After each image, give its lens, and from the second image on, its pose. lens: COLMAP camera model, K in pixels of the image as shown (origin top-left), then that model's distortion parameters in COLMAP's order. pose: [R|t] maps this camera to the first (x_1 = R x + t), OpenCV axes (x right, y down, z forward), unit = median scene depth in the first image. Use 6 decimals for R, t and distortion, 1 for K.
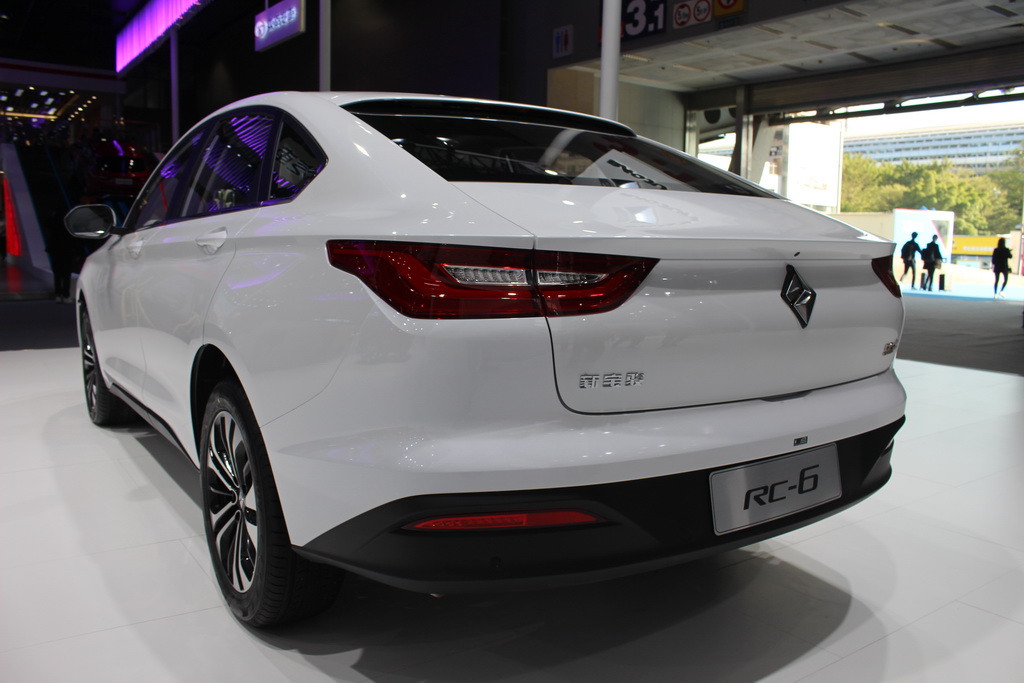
lens RADIAL K [[848.5, 0, 514.6], [0, 848.5, 314.9], [0, 0, 1]] dist [-0.165799, 0.172990]
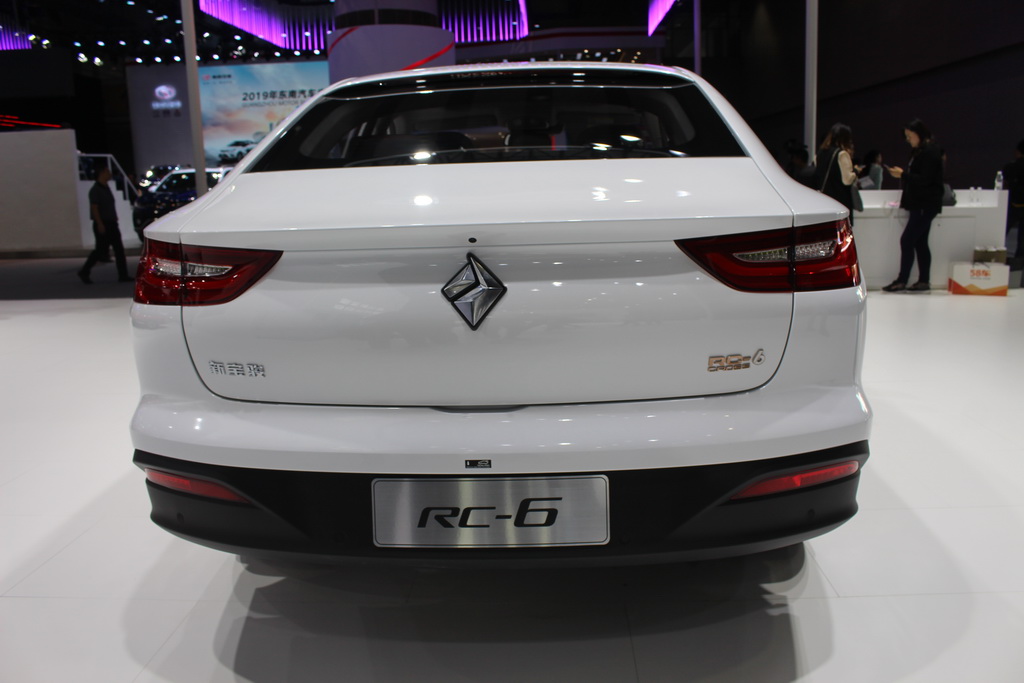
lens RADIAL K [[848.5, 0, 514.6], [0, 848.5, 314.9], [0, 0, 1]] dist [-0.165799, 0.172990]
pose [[0.792933, 0.059040, -0.606442, 0.845563], [-0.016448, 0.997006, 0.075558, -0.060779], [0.609087, -0.049937, 0.791530, 0.340749]]
